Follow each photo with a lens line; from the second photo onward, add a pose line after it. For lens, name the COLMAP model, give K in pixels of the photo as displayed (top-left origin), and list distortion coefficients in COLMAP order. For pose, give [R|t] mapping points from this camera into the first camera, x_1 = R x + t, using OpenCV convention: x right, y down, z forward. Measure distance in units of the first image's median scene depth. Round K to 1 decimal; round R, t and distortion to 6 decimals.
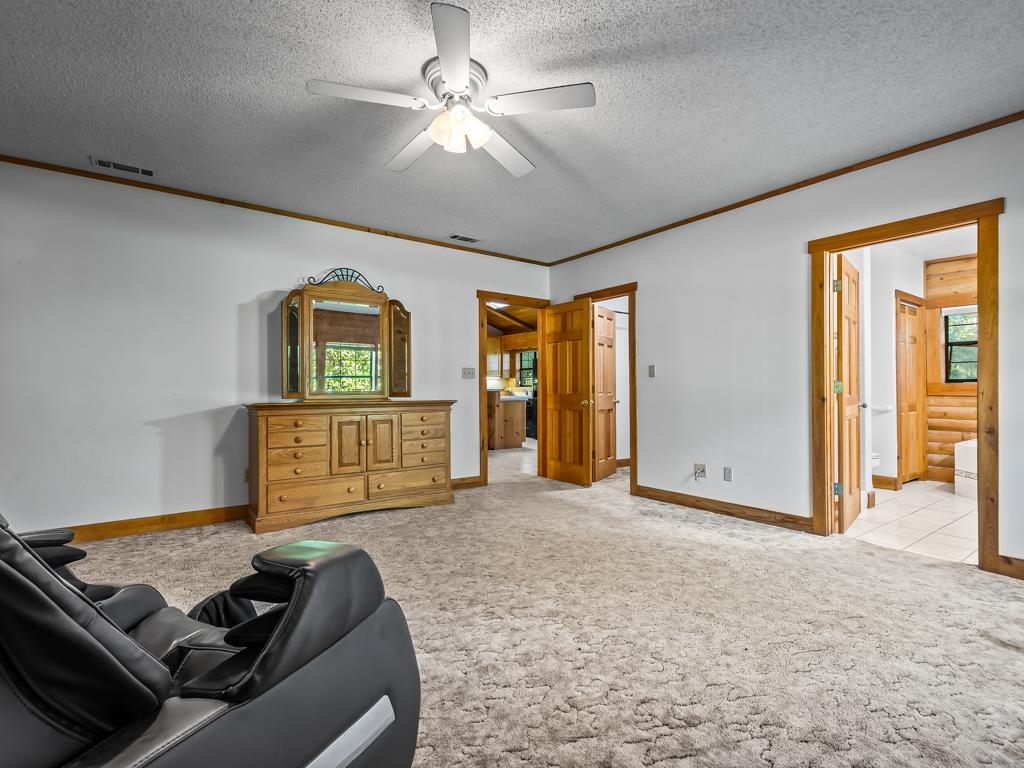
lens RADIAL K [[505.1, 0, 515.9], [0, 505.1, 384.9], [0, 0, 1]] dist [0.004859, -0.001610]
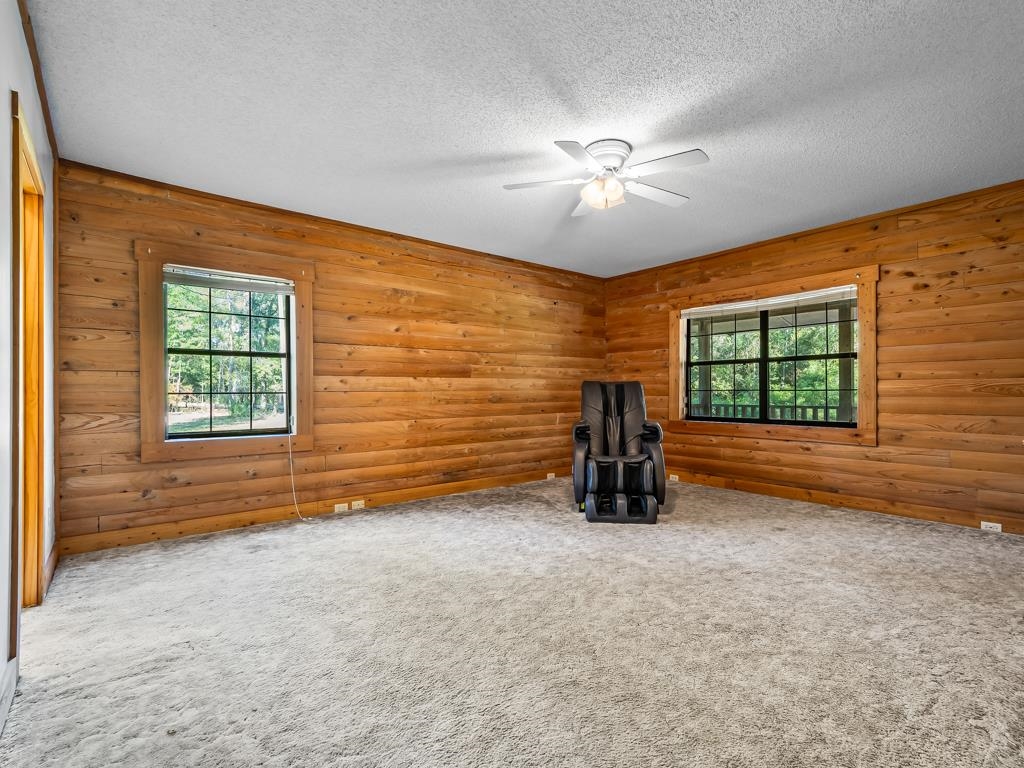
lens RADIAL K [[490.9, 0, 512.3], [0, 490.9, 390.1], [0, 0, 1]] dist [0.002995, -0.001032]
pose [[-0.998028, 0.002809, -0.062700, 0.169966], [0.003743, 0.999884, -0.014782, 0.016279], [0.062651, -0.014988, -0.997923, 1.793376]]
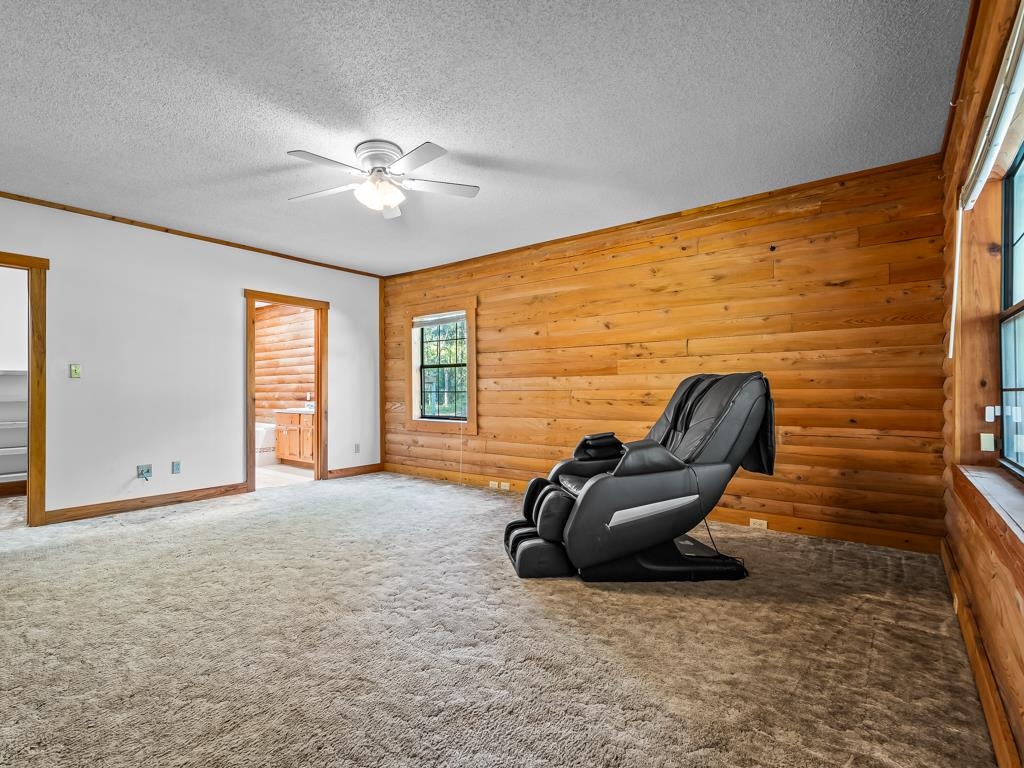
lens RADIAL K [[505.1, 0, 483.5], [0, 505.1, 393.4], [0, 0, 1]] dist [0.004859, -0.001610]
pose [[-0.264391, -0.003778, 0.964408, -1.158999], [-0.008751, 0.999961, 0.001518, 0.003658], [-0.964376, -0.008038, -0.264413, 0.860517]]
